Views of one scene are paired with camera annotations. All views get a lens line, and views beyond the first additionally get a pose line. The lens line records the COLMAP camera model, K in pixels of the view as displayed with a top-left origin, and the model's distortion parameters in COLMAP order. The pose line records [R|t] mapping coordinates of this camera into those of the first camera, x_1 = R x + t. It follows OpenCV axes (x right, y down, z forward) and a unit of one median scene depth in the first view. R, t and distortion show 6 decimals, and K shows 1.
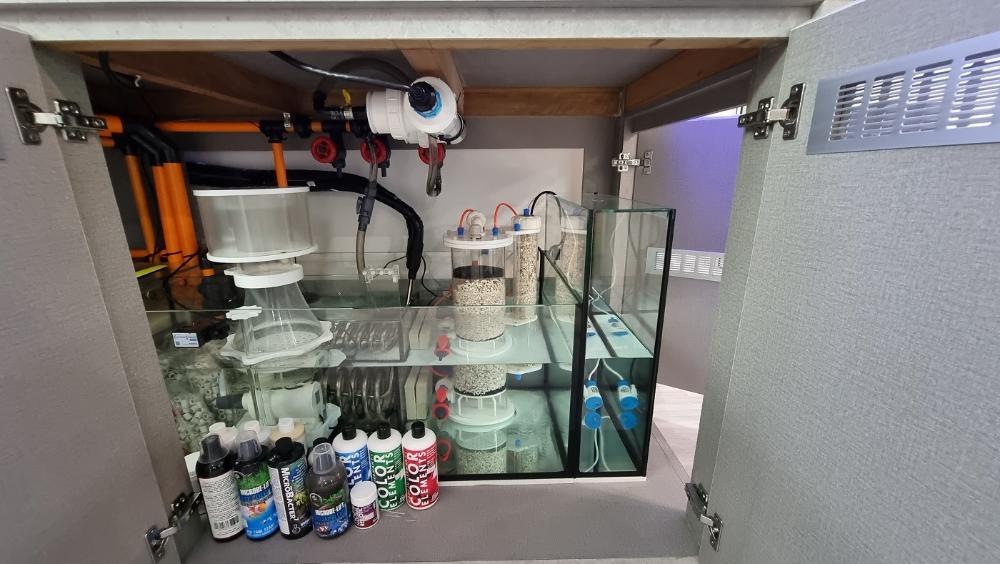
lens RADIAL K [[411.0, 0, 495.8], [0, 411.0, 280.3], [0, 0, 1]] dist [-0.001526, 0.000081]
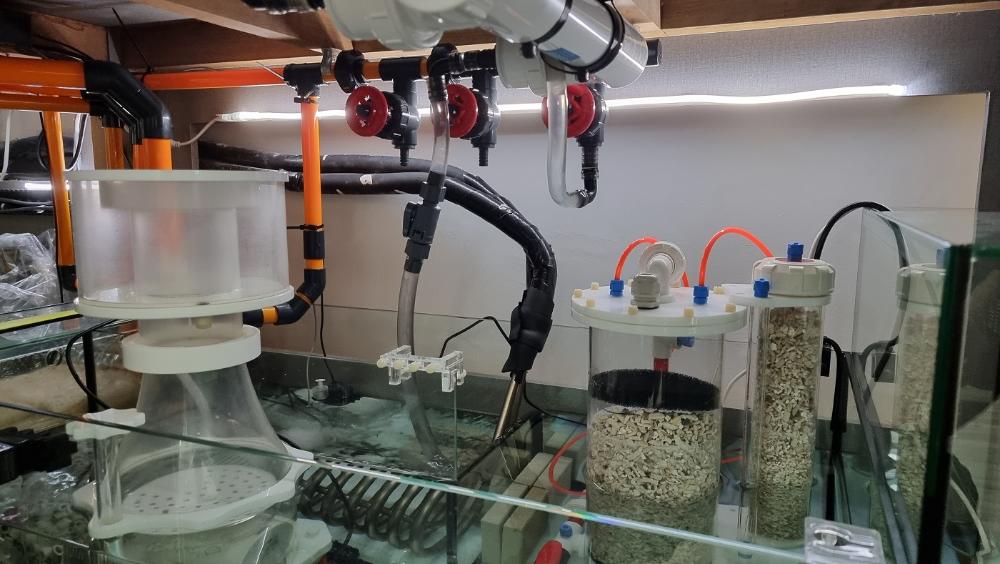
lens RADIAL K [[683.3, 0, 469.5], [0, 683.3, 277.4], [0, 0, 1]] dist [0.000458, -0.000621]
pose [[0.897458, 0.067491, -0.435906, 0.108731], [-0.121542, 0.987806, -0.097294, -0.054394], [0.424024, 0.140298, 0.894718, 0.388542]]
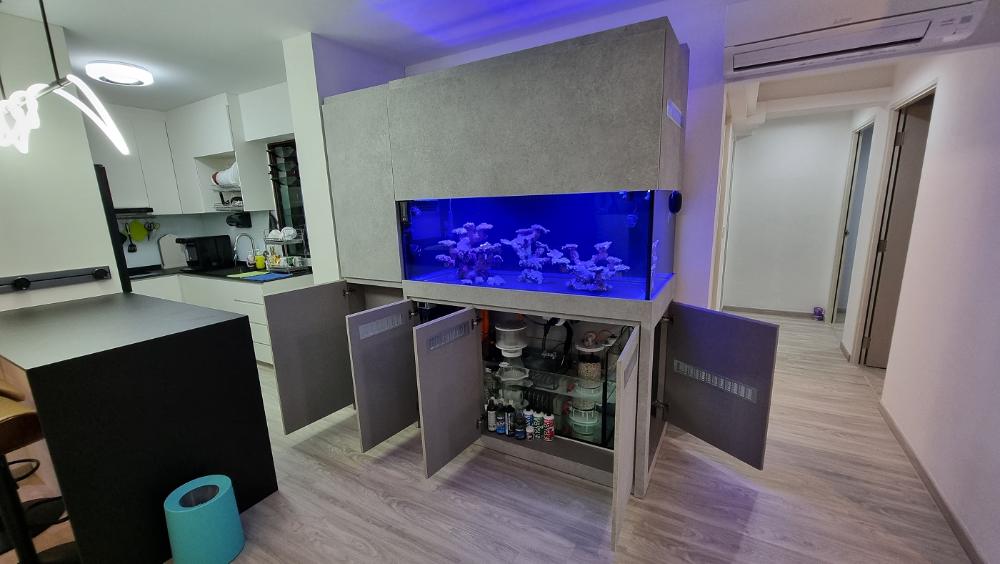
lens RADIAL K [[411.0, 0, 499.3], [0, 411.0, 287.5], [0, 0, 1]] dist [-0.001526, 0.000081]
pose [[0.857553, 0.087041, -0.506979, 0.849177], [-0.114604, 0.993137, -0.023346, -0.397563], [0.501467, 0.078123, 0.861642, -1.662719]]
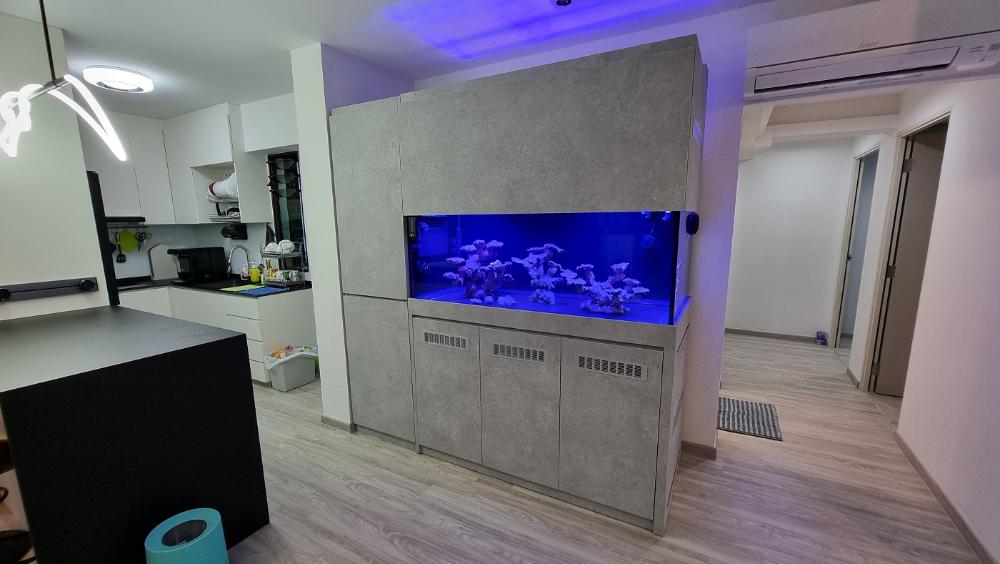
lens RADIAL K [[411.0, 0, 499.8], [0, 411.0, 287.7], [0, 0, 1]] dist [-0.001526, 0.000081]
pose [[0.866091, 0.083076, -0.492936, 0.692365], [-0.131945, 0.989115, -0.065129, -0.408333], [0.482159, 0.121448, 0.867625, -1.631275]]
